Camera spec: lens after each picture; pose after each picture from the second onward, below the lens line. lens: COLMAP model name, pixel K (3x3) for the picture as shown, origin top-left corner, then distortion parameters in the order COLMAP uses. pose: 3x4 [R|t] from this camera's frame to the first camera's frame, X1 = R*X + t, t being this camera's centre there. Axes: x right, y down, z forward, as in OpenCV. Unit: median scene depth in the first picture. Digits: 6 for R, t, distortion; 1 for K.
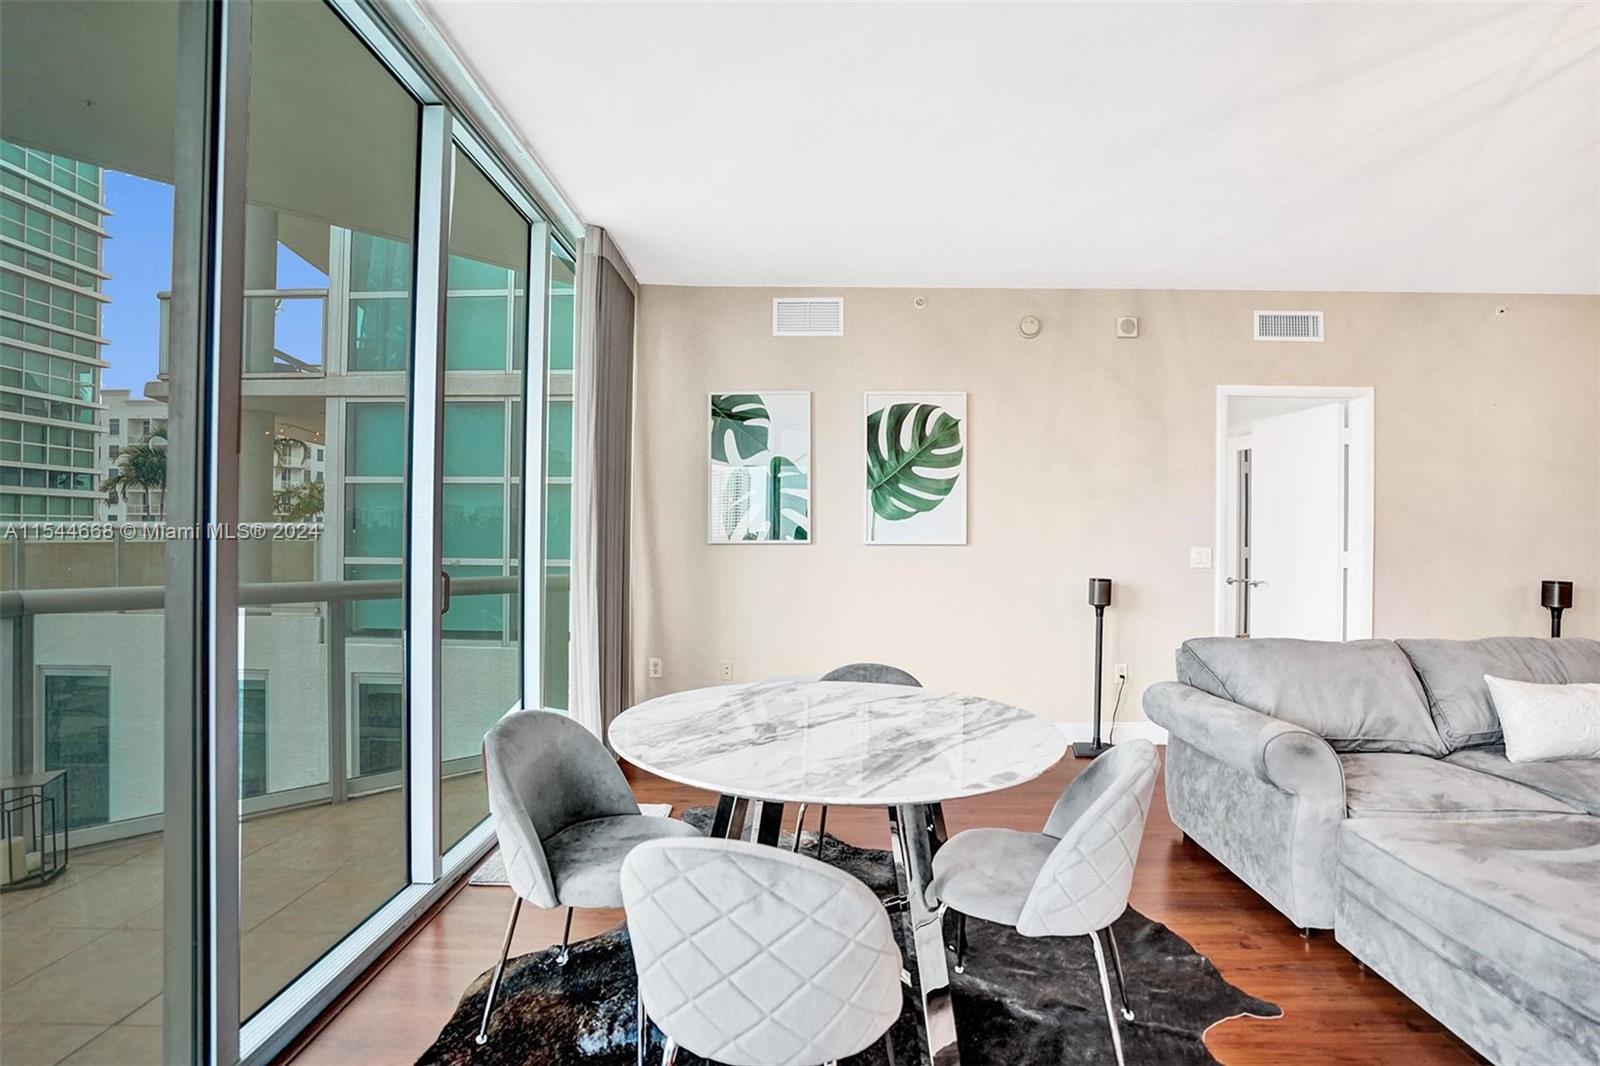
lens RADIAL K [[737.8, 0, 798.9], [0, 737.8, 536.2], [0, 0, 1]] dist [-0.065992, 0.023662]
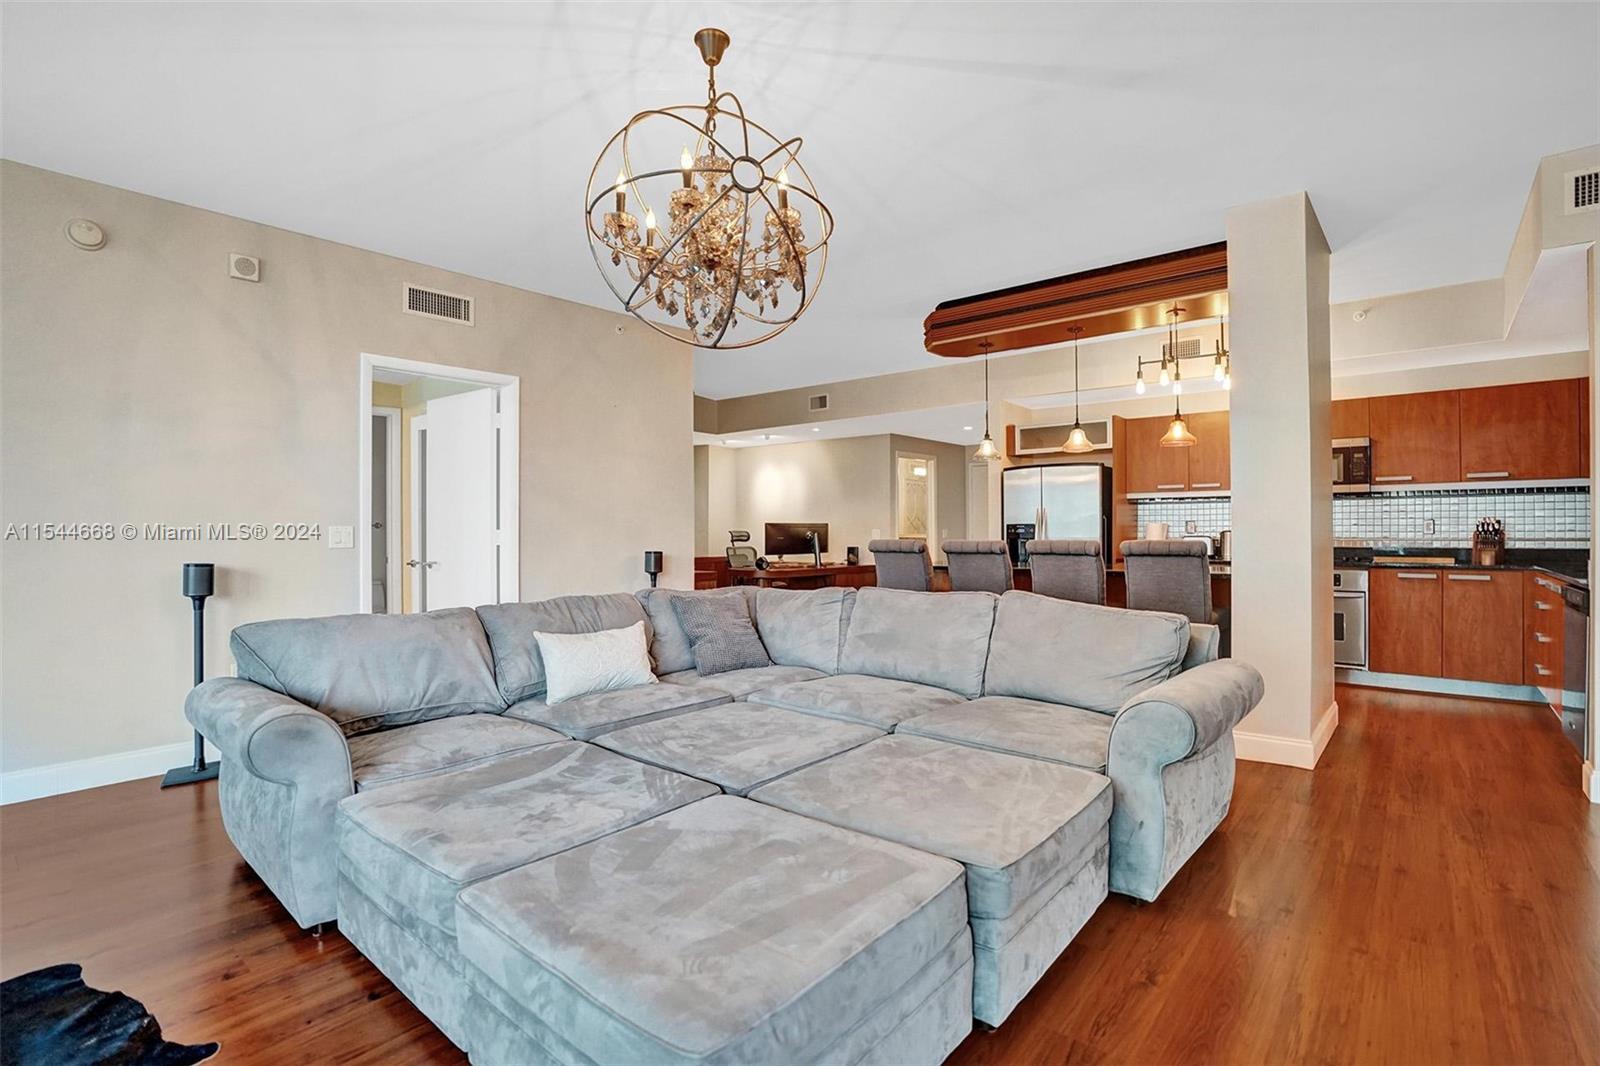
lens RADIAL K [[752.2, 0, 797.9], [0, 752.2, 531.6], [0, 0, 1]] dist [-0.064137, 0.026195]
pose [[0.635391, -0.010388, 0.772121, 0.322531], [0.007955, 0.999945, 0.006906, 0.033222], [-0.772150, 0.001754, 0.635438, -0.068430]]
